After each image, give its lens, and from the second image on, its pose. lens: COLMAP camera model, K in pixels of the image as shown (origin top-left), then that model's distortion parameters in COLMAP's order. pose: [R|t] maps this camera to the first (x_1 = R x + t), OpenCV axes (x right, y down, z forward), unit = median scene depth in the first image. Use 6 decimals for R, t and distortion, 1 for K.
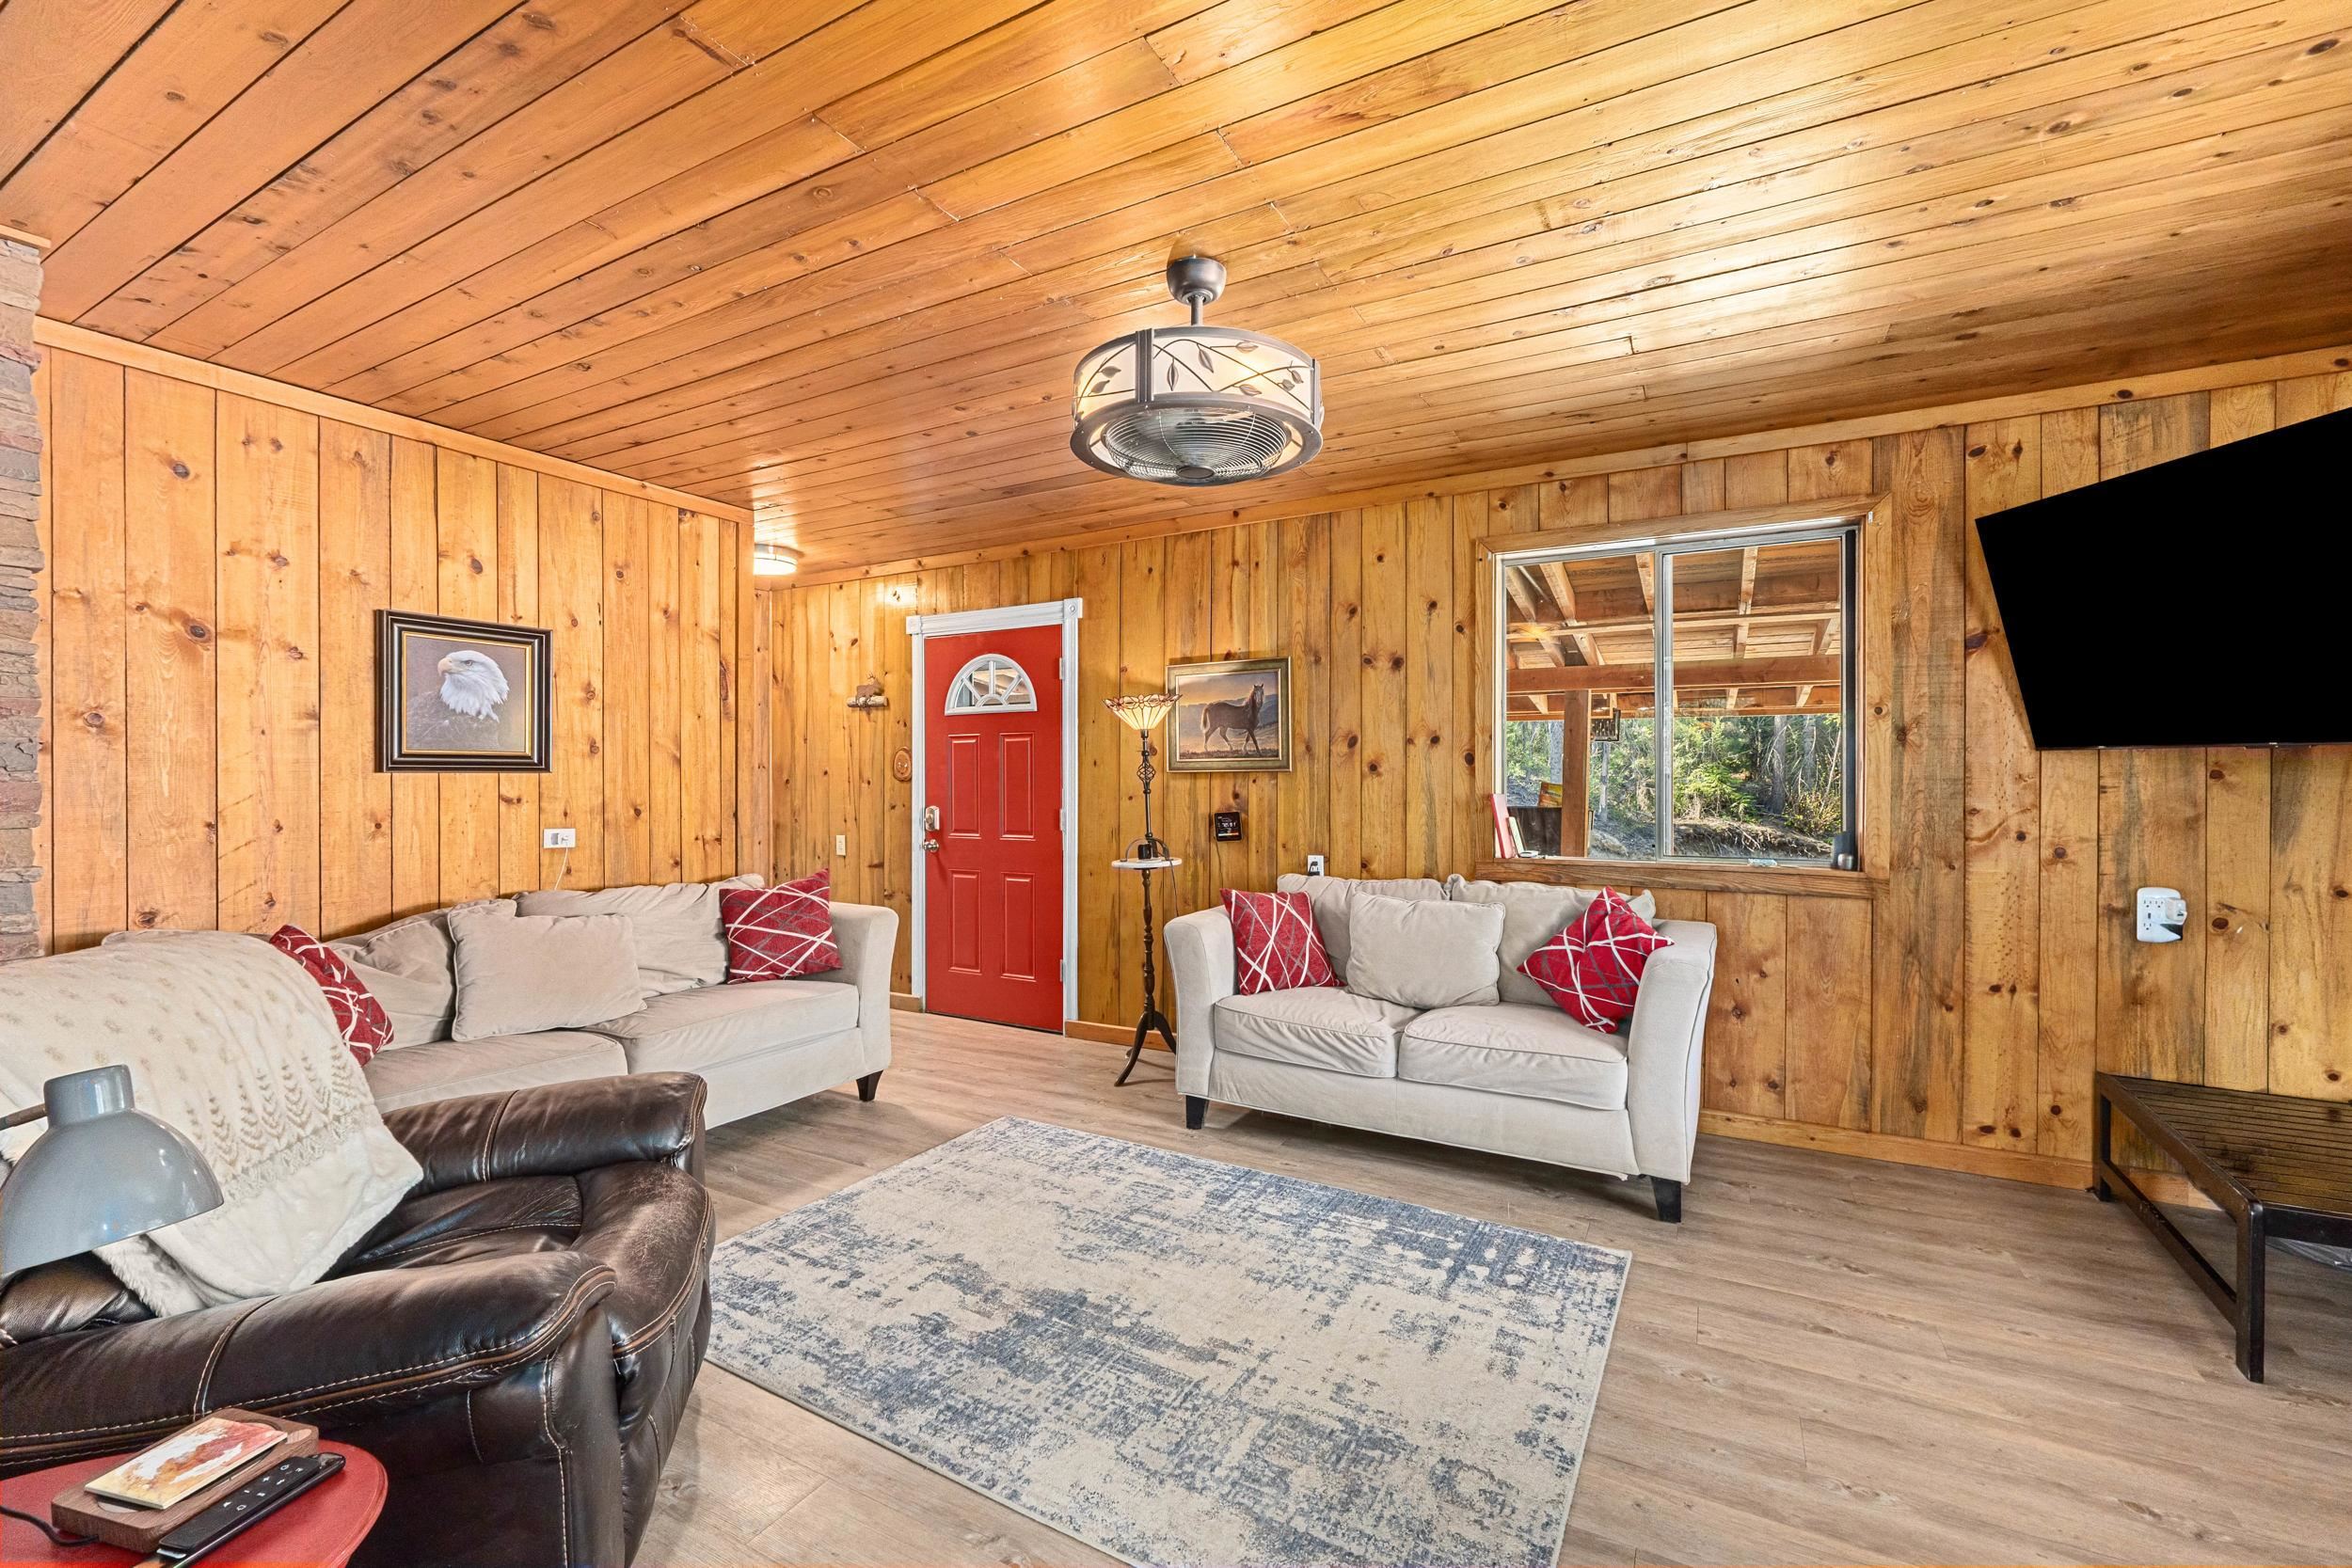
lens RADIAL K [[980.4, 0, 1173.9], [0, 980.4, 766.9], [0, 0, 1]] dist [-0.002082, -0.000602]
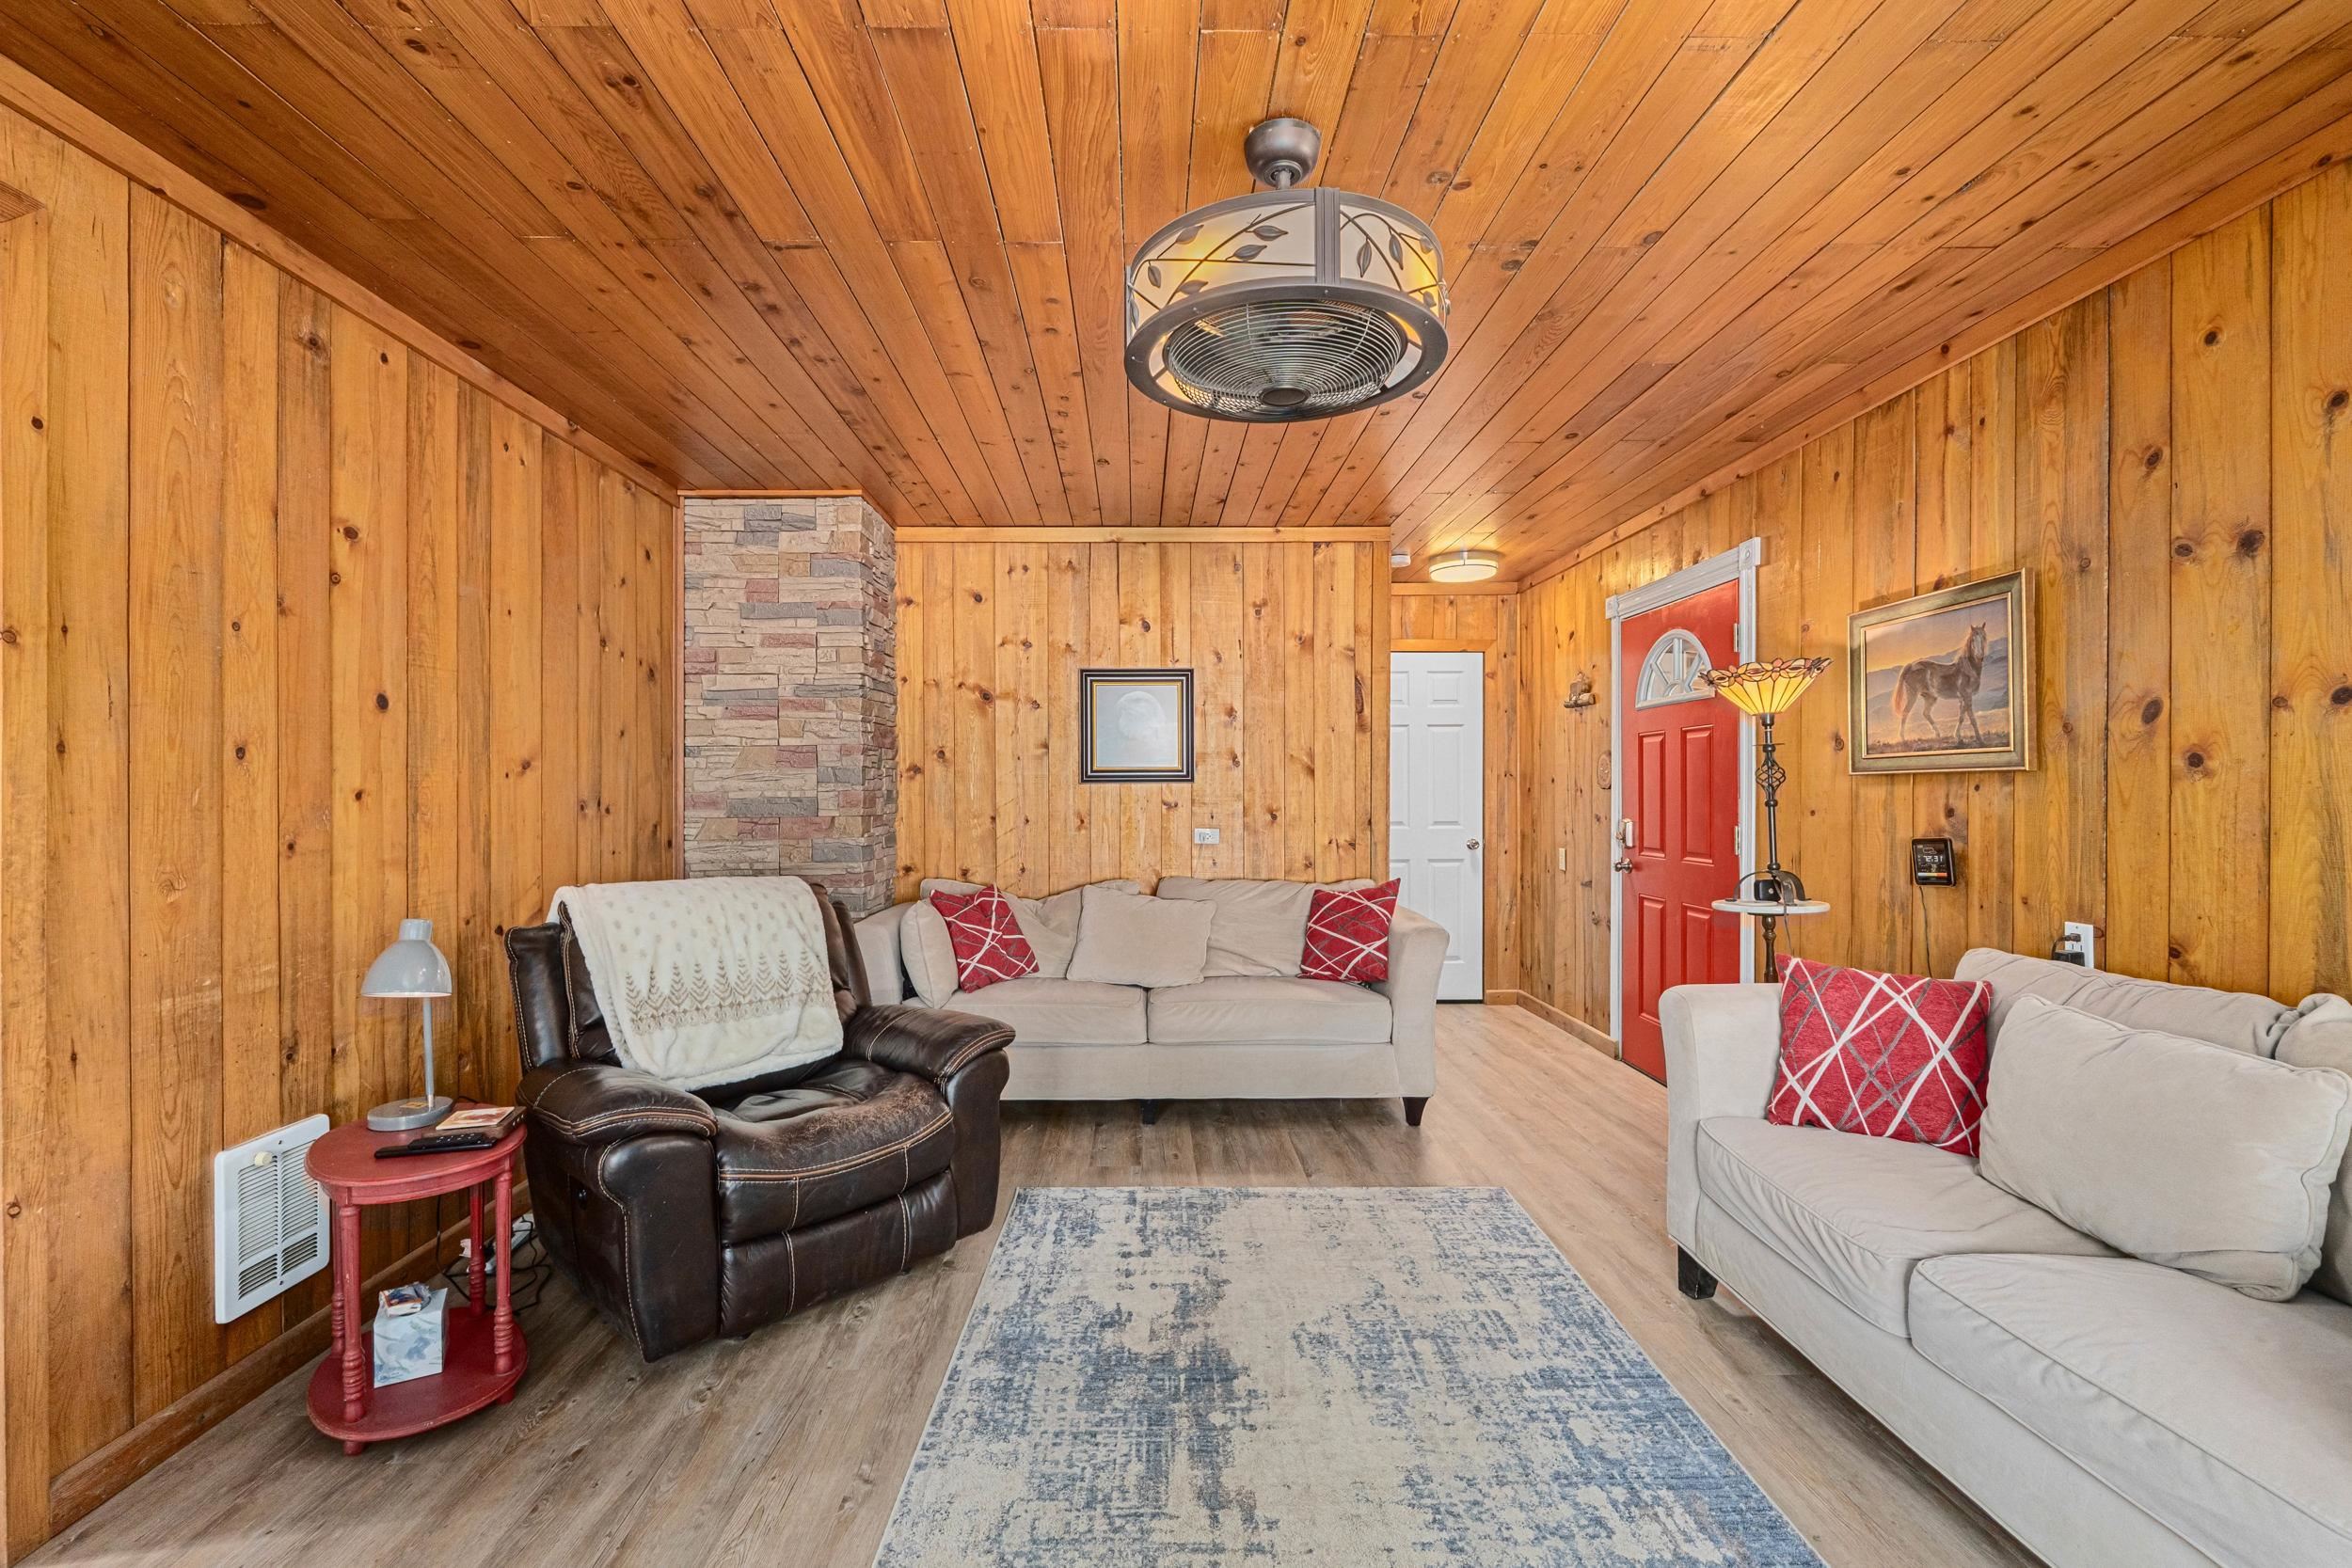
lens RADIAL K [[993.0, 0, 1169.7], [0, 993.0, 780.9], [0, 0, 1]] dist [-0.002896, -0.000591]
pose [[0.507179, -0.009573, -0.861787, 0.404594], [0.013704, 0.999901, -0.003042, 0.006217], [0.861732, -0.010267, 0.507261, 0.314262]]
